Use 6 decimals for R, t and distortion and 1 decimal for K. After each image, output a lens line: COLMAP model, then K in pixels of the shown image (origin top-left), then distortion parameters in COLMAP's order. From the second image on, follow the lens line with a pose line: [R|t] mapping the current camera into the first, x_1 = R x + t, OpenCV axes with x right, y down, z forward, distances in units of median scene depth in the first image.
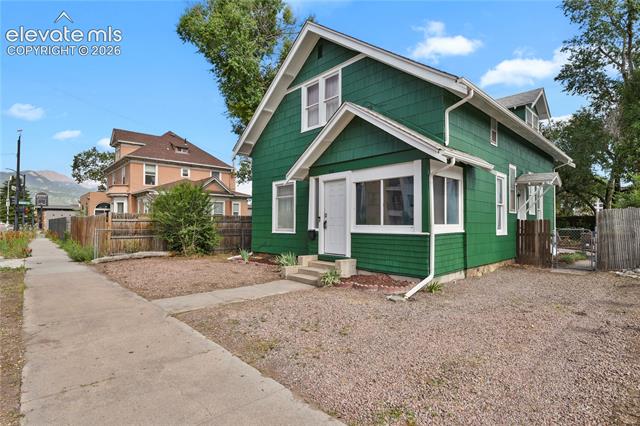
lens RADIAL K [[318.1, 0, 320.0], [0, 318.1, 213.0], [0, 0, 1]] dist [-0.040373, -0.000270]
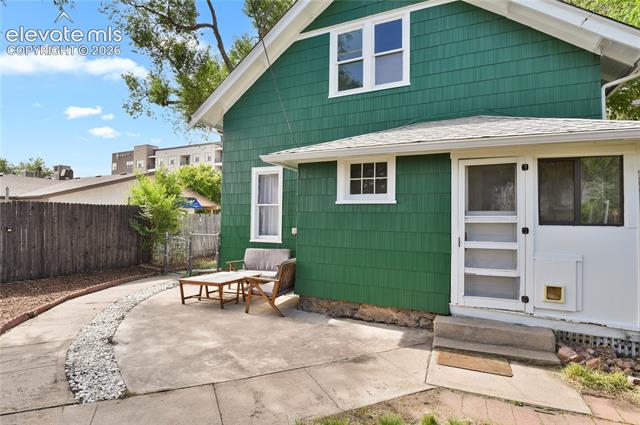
lens RADIAL K [[318.1, 0, 320.0], [0, 318.1, 212.5], [0, 0, 1]] dist [-0.040373, -0.000270]
pose [[0.929813, 0.026740, 0.367059, -0.324216], [-0.026908, 0.999627, -0.004660, -0.002007], [-0.367047, -0.005544, 0.930186, 0.376944]]
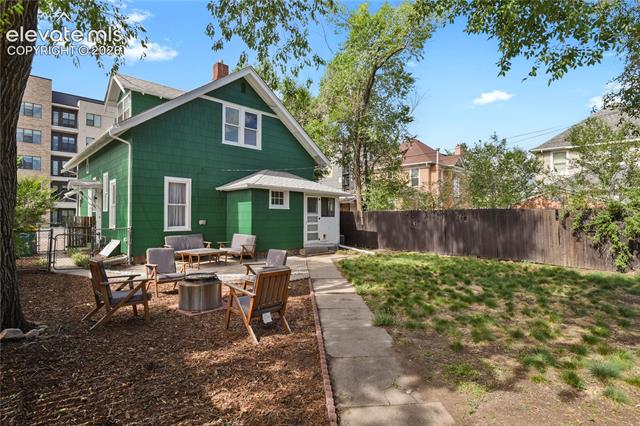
lens RADIAL K [[318.1, 0, 320.0], [0, 318.1, 213.0], [0, 0, 1]] dist [-0.040373, -0.000270]
pose [[-0.035891, 0.014626, 0.999249, -1.236744], [-0.032086, 0.999361, -0.015781, 0.009147], [-0.998840, -0.032628, -0.035399, 0.684097]]
